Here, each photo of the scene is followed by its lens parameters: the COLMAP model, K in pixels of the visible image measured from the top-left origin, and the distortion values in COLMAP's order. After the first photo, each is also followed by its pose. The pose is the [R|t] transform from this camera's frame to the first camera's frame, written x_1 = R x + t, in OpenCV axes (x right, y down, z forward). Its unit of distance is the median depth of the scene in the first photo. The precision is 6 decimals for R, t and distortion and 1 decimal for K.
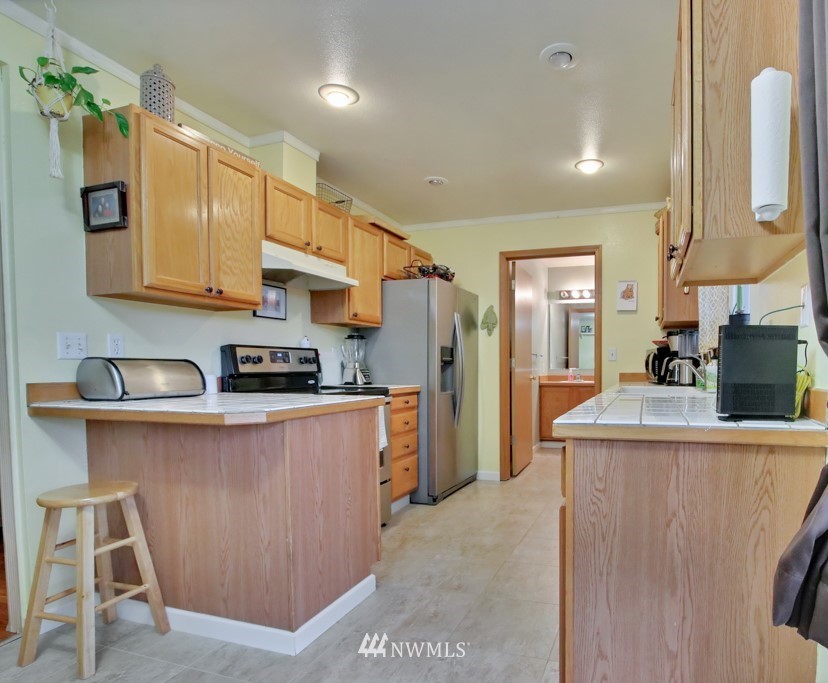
lens RADIAL K [[582.0, 0, 414.0], [0, 582.0, 341.5], [0, 0, 1]] dist [0.043235, 0.000282]
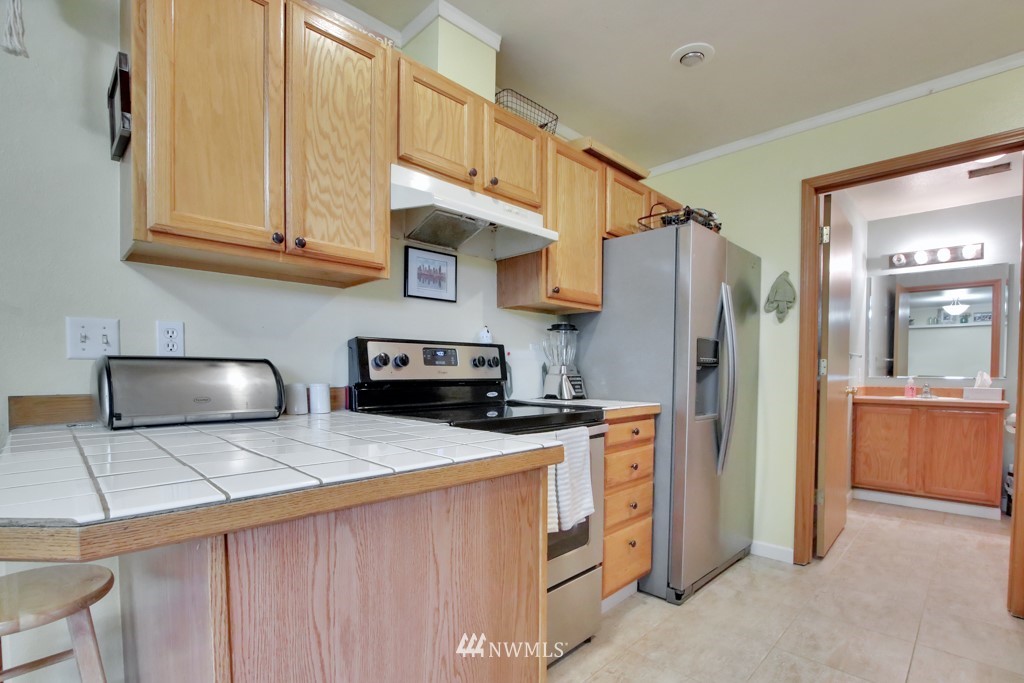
lens RADIAL K [[548.9, 0, 511.3], [0, 548.9, 393.3], [0, 0, 1]] dist [-0.045400, 0.012942]
pose [[0.962509, 0.016153, -0.270770, 0.015544], [0.006788, 0.996478, 0.083575, 0.015881], [0.271166, -0.082280, 0.959009, 0.407023]]
